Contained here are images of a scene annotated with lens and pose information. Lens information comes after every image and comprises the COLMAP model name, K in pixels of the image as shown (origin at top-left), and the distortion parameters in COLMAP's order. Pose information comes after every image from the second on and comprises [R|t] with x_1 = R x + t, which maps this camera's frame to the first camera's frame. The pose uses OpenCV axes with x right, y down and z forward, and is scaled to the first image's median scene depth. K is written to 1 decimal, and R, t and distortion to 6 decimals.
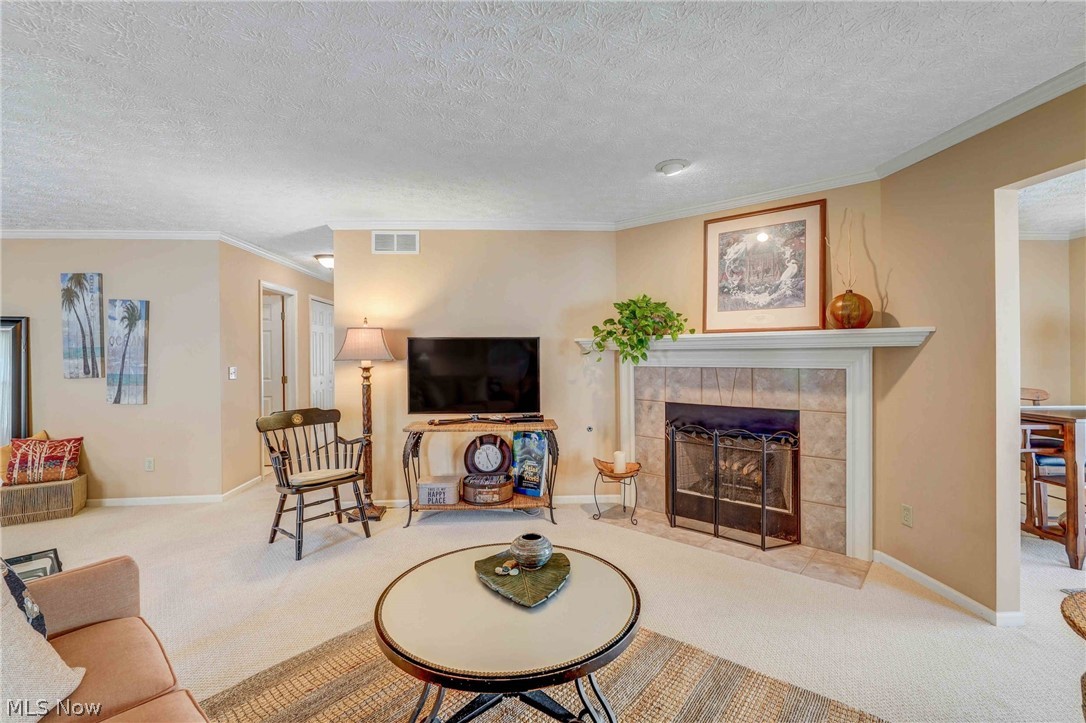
lens RADIAL K [[491.3, 0, 565.9], [0, 491.3, 353.7], [0, 0, 1]] dist [-0.002684, -0.000100]
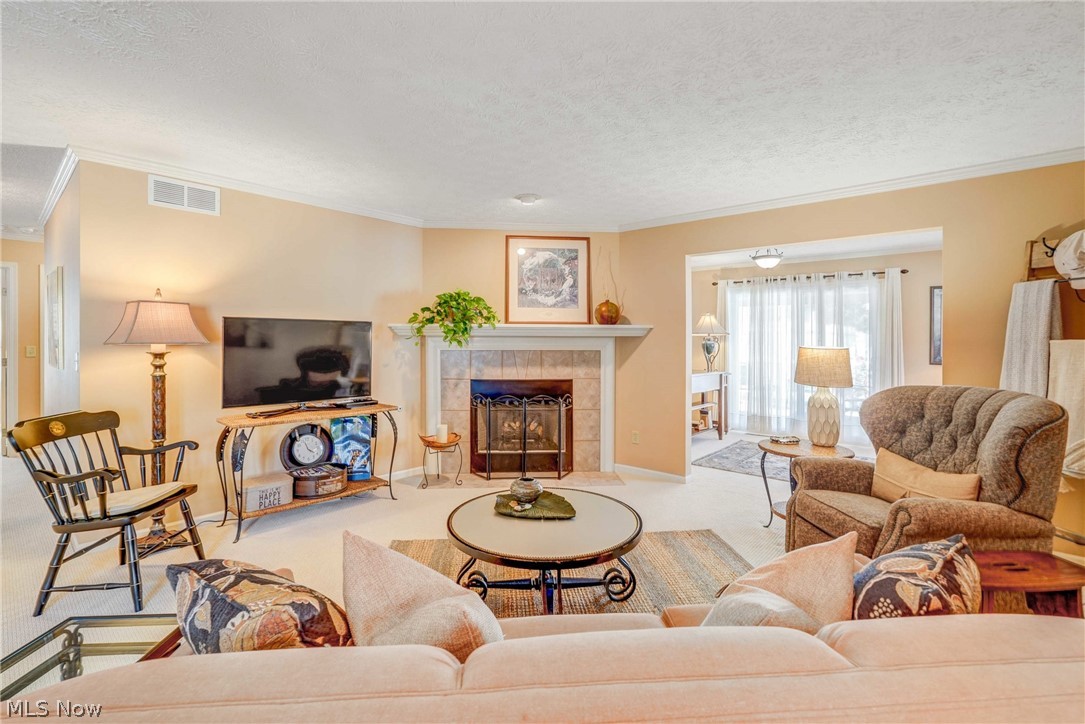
lens RADIAL K [[494.7, 0, 552.5], [0, 494.7, 331.7], [0, 0, 1]] dist [-0.018128, 0.010037]
pose [[0.698283, 0.020506, 0.715528, -0.542903], [-0.010938, 0.999779, -0.017977, 0.001646], [-0.715738, 0.004727, 0.698353, 0.018102]]
